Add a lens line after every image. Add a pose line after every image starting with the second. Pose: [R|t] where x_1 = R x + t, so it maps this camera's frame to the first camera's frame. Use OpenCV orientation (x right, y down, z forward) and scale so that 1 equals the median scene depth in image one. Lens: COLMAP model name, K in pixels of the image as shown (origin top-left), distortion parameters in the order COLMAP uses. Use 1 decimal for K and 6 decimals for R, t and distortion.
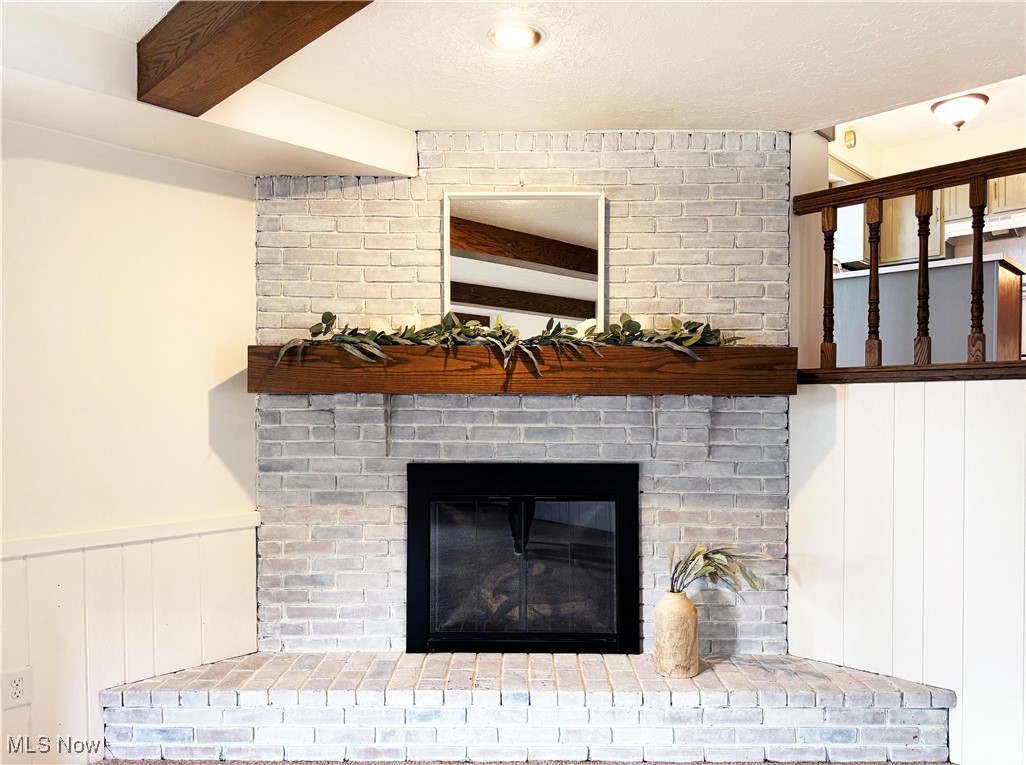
lens RADIAL K [[748.5, 0, 513.3], [0, 748.5, 403.8], [0, 0, 1]] dist [-0.001021, -0.008067]
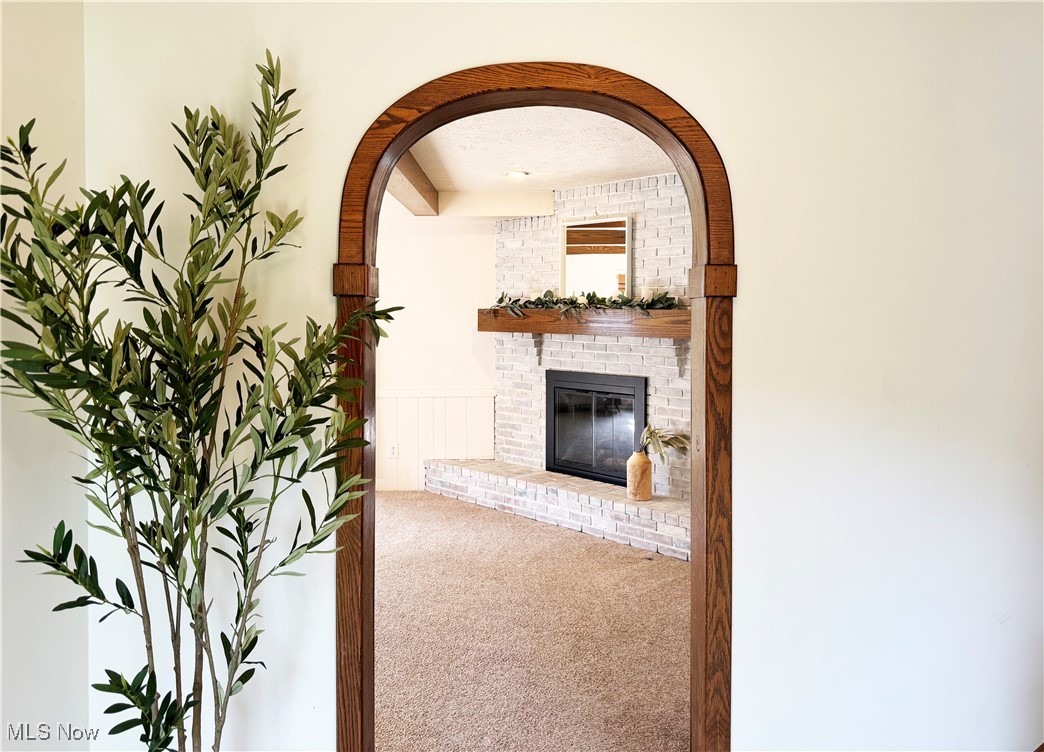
lens RADIAL K [[801.9, 0, 517.9], [0, 801.9, 323.2], [0, 0, 1]] dist [0.070441, -0.022574]
pose [[0.693002, 0.012574, -0.720826, 1.284611], [-0.002935, 0.999889, 0.014621, -0.067324], [0.720929, -0.008017, 0.692962, -0.455979]]
